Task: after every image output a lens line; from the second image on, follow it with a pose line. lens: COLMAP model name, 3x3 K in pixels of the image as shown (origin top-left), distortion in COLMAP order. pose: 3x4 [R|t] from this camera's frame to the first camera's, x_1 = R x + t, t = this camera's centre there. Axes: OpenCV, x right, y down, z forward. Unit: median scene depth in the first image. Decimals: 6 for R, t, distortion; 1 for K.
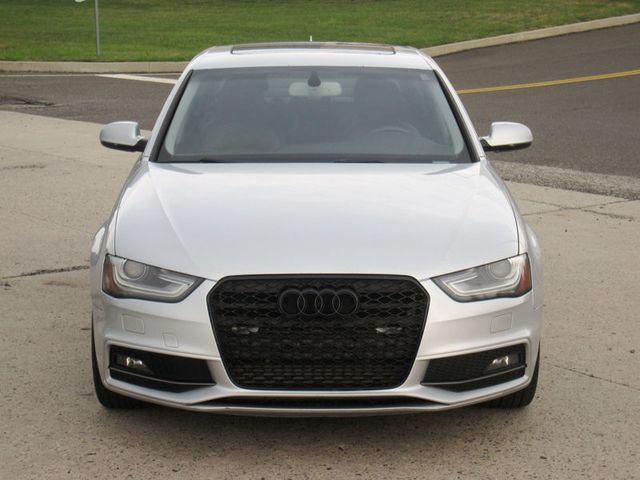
lens RADIAL K [[1490.7, 0, 325.5], [0, 1490.7, 236.3], [0, 0, 1]] dist [-0.097795, 0.000000]
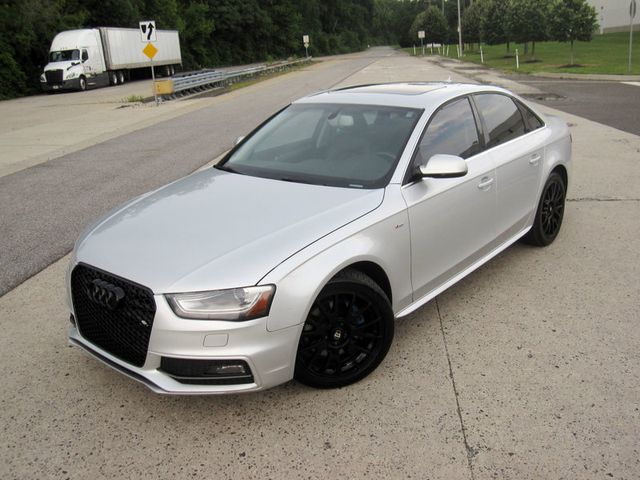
lens RADIAL K [[611.5, 0, 328.7], [0, 611.5, 230.0], [0, 0, 1]] dist [-0.058293, 0.000000]
pose [[0.754431, 0.157432, -0.637219, 0.497698], [-0.065120, 0.983973, 0.166004, -0.120800], [0.653141, -0.083743, 0.752592, 0.704628]]
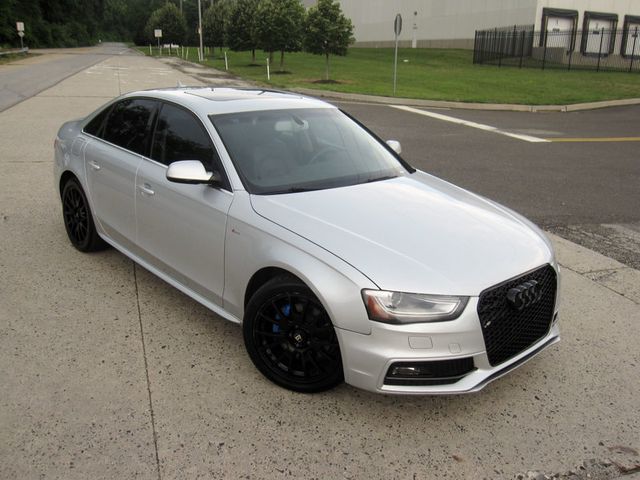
lens RADIAL K [[611.5, 0, 323.7], [0, 611.5, 235.7], [0, 0, 1]] dist [-0.058293, 0.000000]
pose [[0.949820, 0.136635, -0.281377, -0.015103], [-0.101357, 0.985456, 0.136391, -0.251674], [0.295921, -0.101028, 0.949855, 1.476502]]
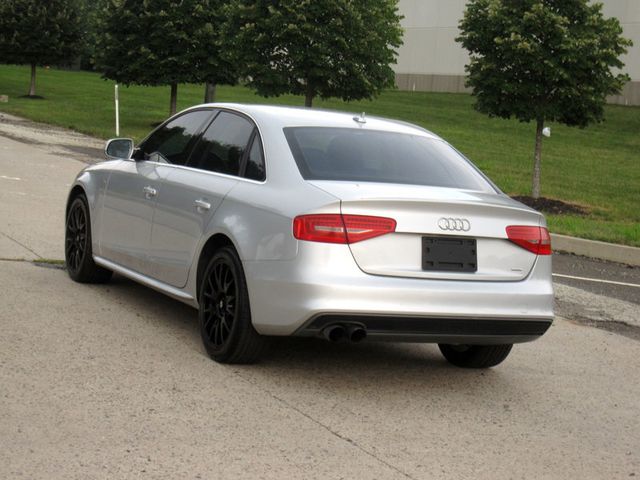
lens RADIAL K [[1487.2, 0, 320.1], [0, 1487.2, 239.5], [0, 0, 1]] dist [-0.105743, 0.000000]
pose [[0.972265, 0.124991, -0.197680, -1.440318], [-0.140482, 0.987859, -0.066330, -0.400771], [0.186989, 0.092261, 0.978020, 2.562273]]
